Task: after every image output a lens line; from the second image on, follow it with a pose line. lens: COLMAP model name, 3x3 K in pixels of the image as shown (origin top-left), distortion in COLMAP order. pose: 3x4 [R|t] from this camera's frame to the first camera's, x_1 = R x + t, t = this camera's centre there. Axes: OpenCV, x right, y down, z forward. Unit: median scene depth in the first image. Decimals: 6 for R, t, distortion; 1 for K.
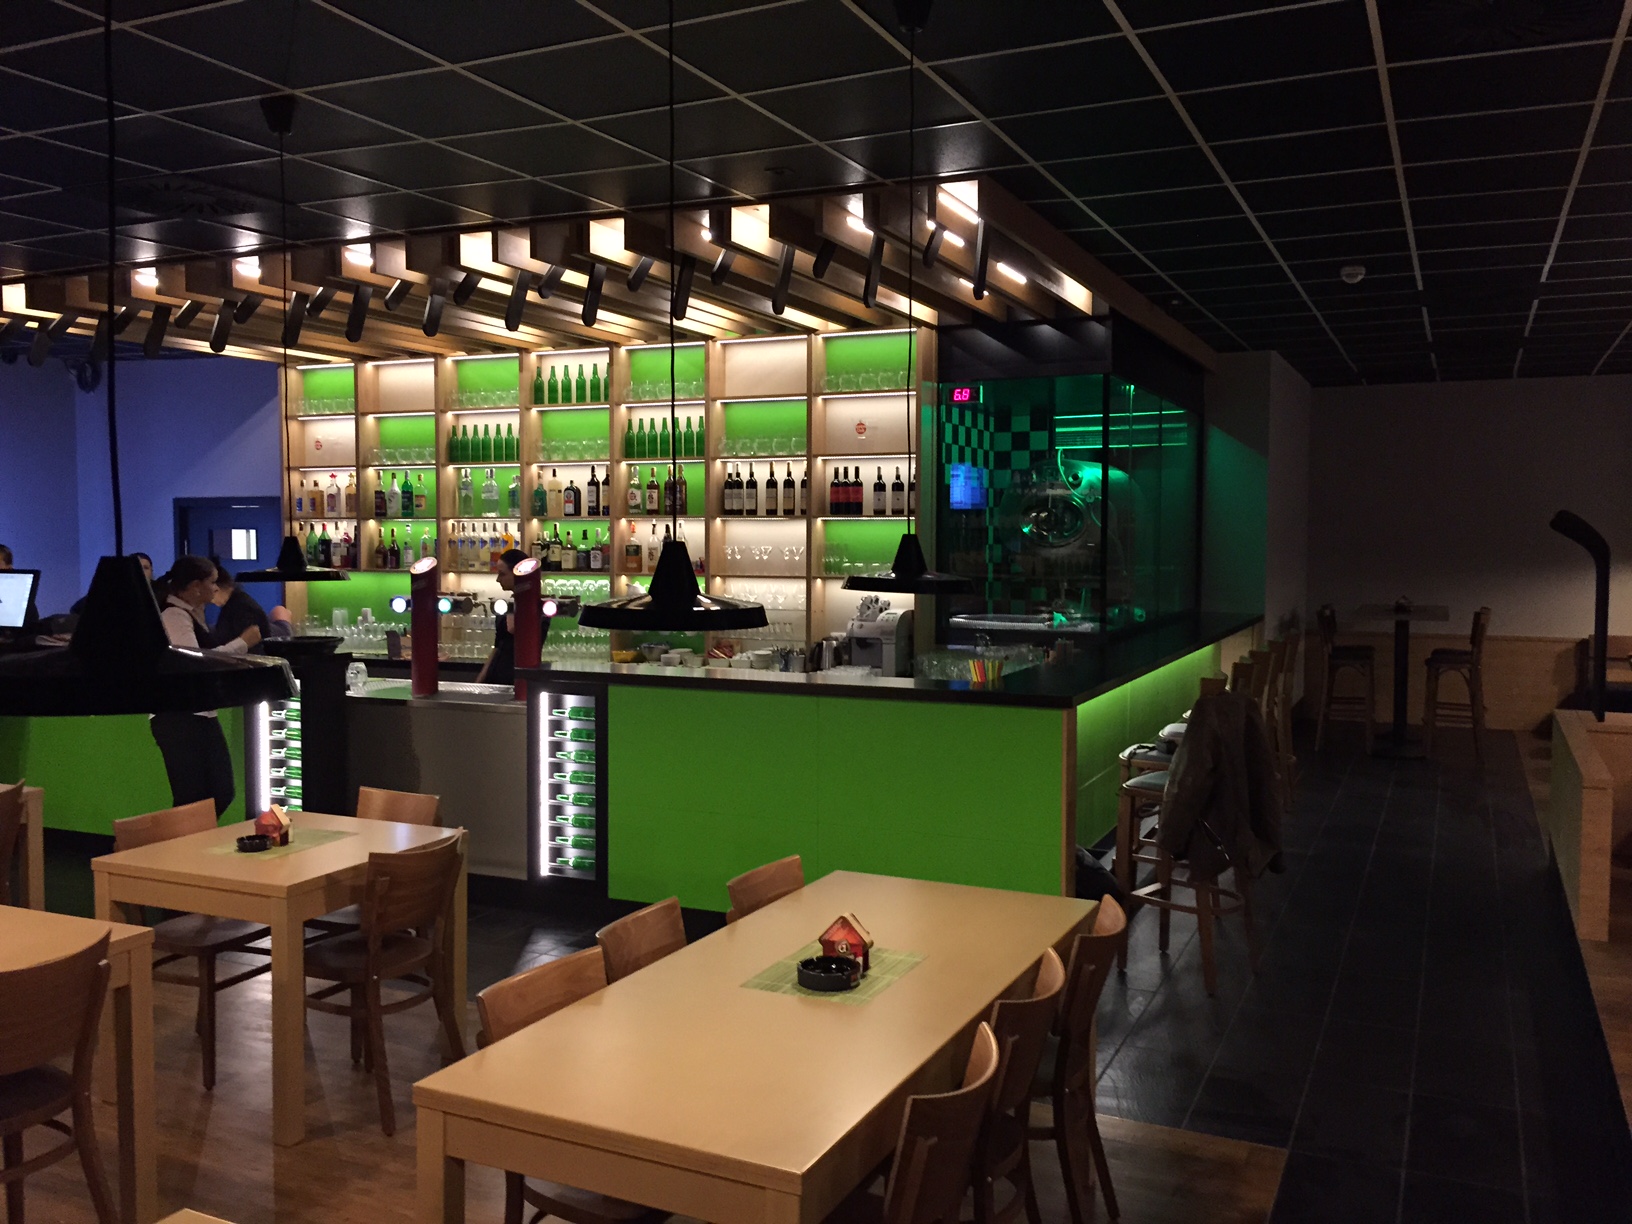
lens RADIAL K [[1402.9, 0, 817.0], [0, 1402.9, 613.9], [0, 0, 1]] dist [0.005039, -0.000262]
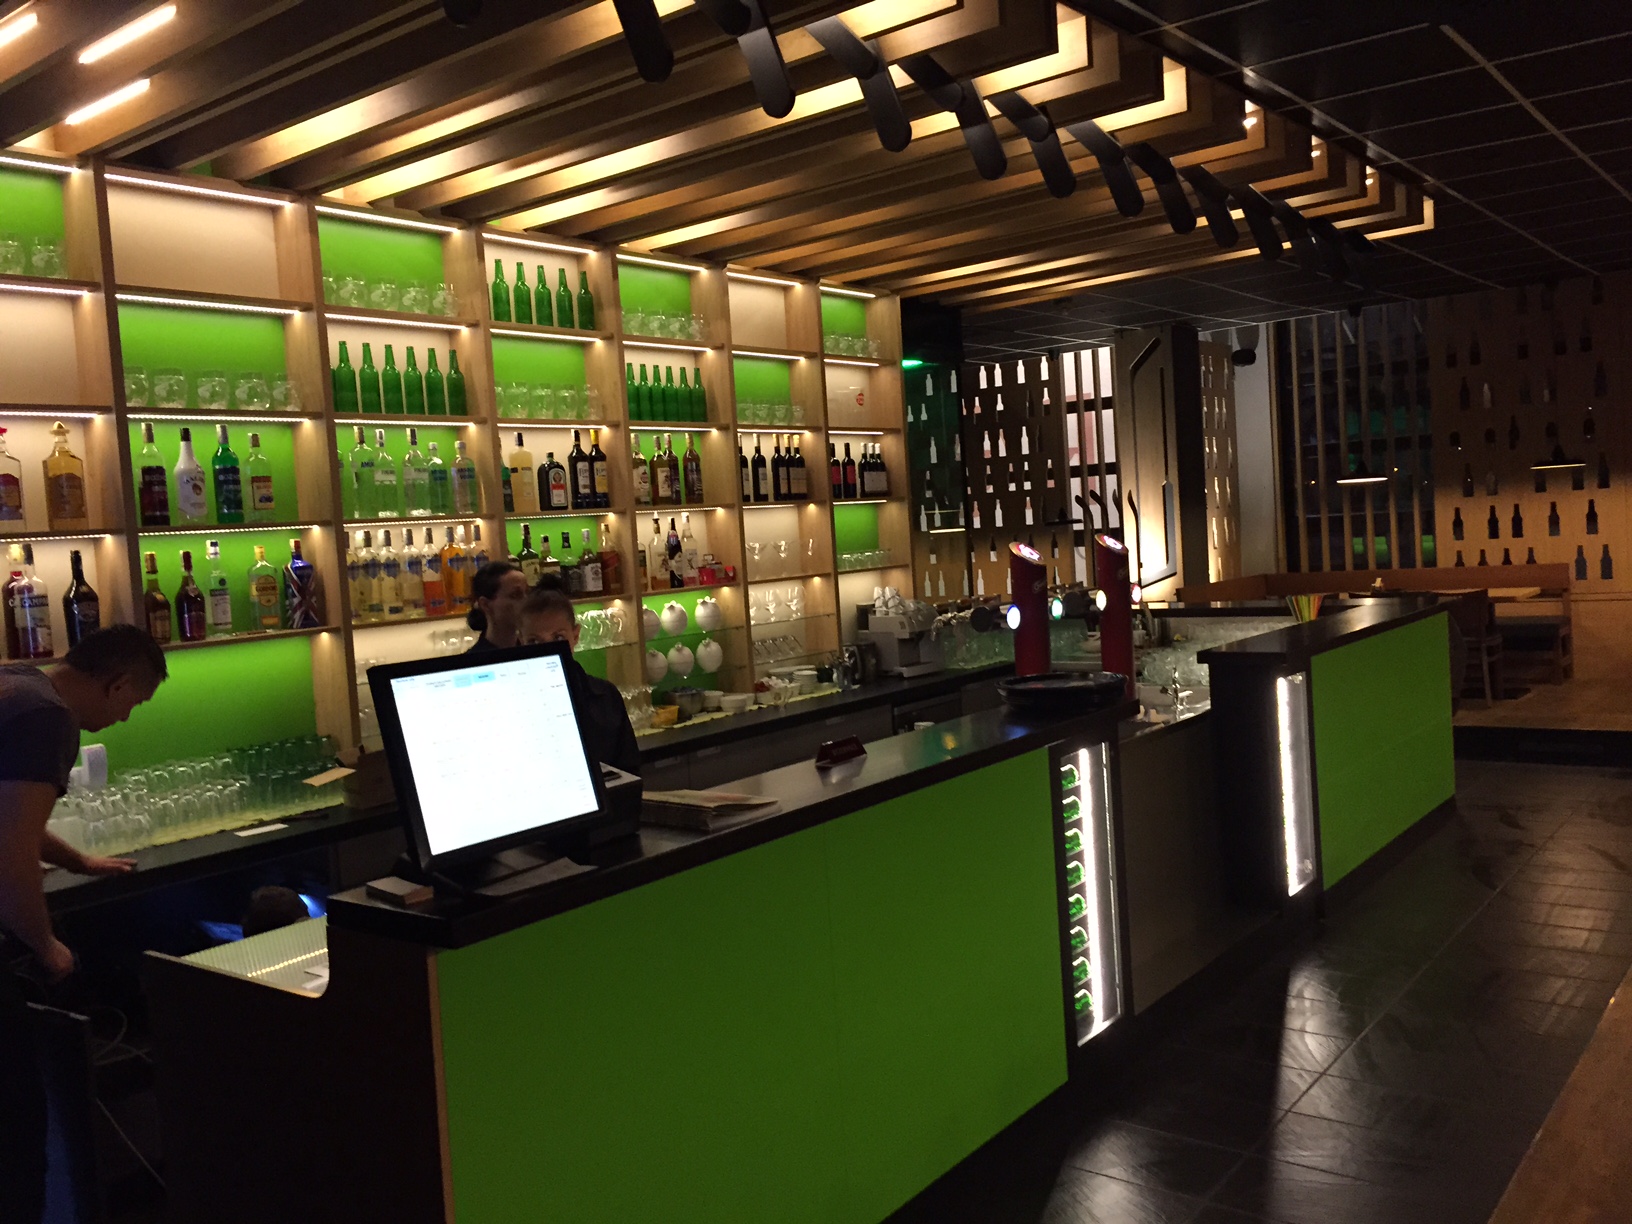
lens RADIAL K [[1402.9, 0, 816.9], [0, 1402.9, 610.0], [0, 0, 1]] dist [0.005039, -0.000262]
pose [[0.225662, -0.082531, 0.970704, -0.744704], [0.106537, 0.992520, 0.059618, -0.050527], [-0.968363, 0.089962, 0.232767, 0.745017]]
